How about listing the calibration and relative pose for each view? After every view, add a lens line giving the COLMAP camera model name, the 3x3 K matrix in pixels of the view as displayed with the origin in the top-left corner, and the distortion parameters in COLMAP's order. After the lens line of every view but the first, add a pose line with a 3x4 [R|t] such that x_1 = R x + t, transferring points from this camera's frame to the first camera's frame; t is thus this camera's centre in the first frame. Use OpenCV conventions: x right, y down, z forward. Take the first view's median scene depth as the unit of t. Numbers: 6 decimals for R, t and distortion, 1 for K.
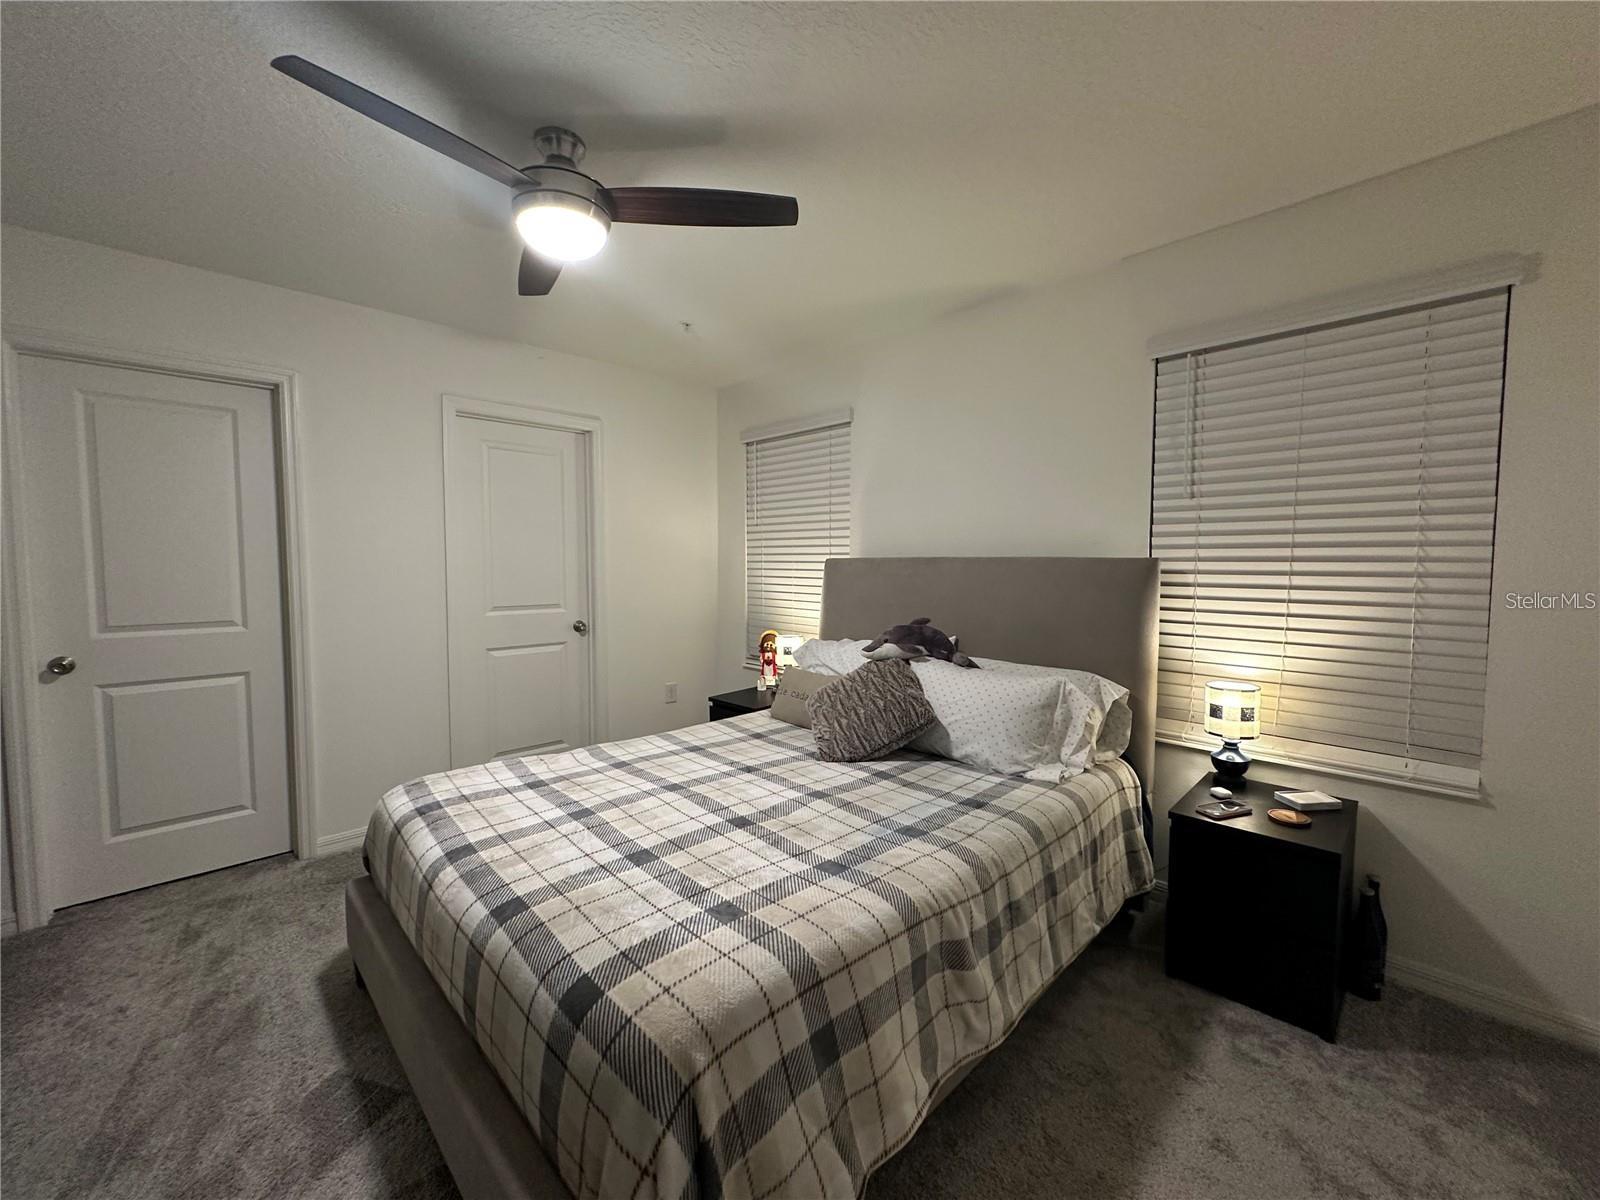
lens RADIAL K [[638.2, 0, 798.8], [0, 638.2, 589.2], [0, 0, 1]] dist [0.000932, 0.000273]
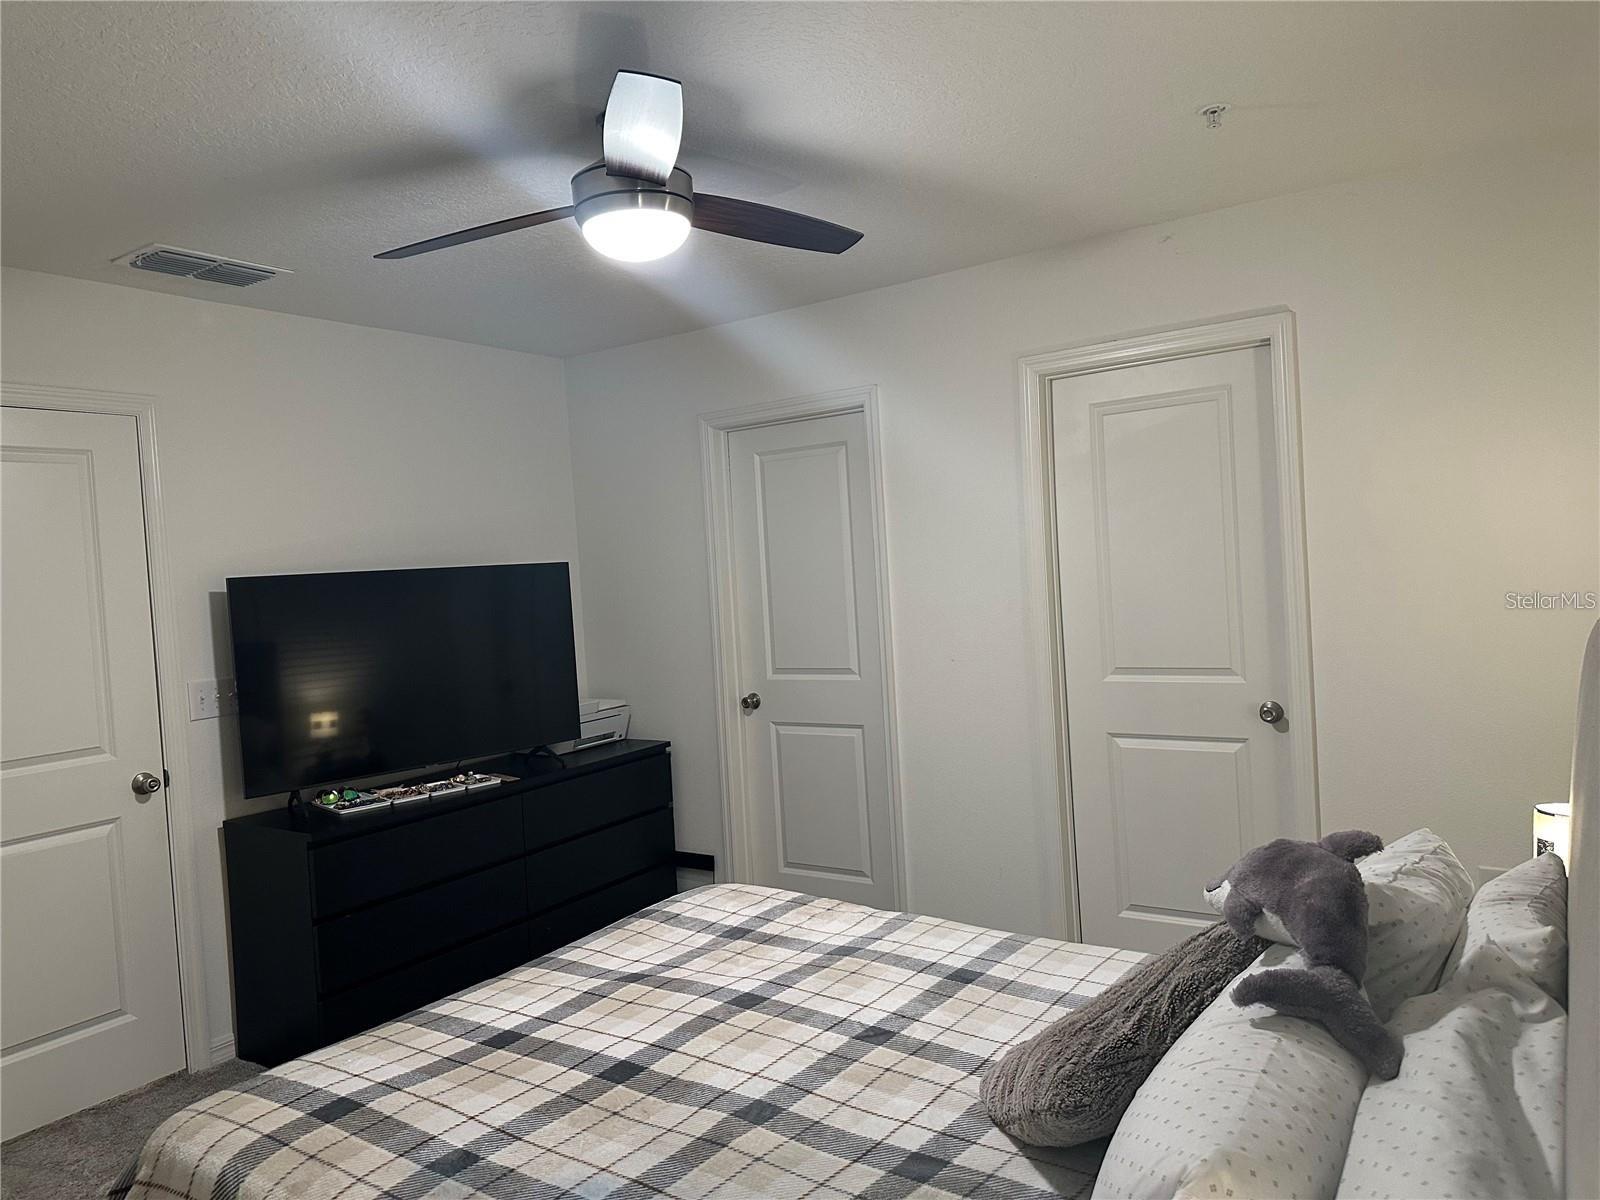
lens RADIAL K [[1120.5, 0, 804.2], [0, 1120.5, 592.6], [0, 0, 1]] dist [0.108590, -0.149202]
pose [[0.199505, 0.015964, -0.979767, 0.777492], [0.022430, 0.999531, 0.020853, -0.107940], [0.979640, -0.026137, 0.199054, 0.684552]]
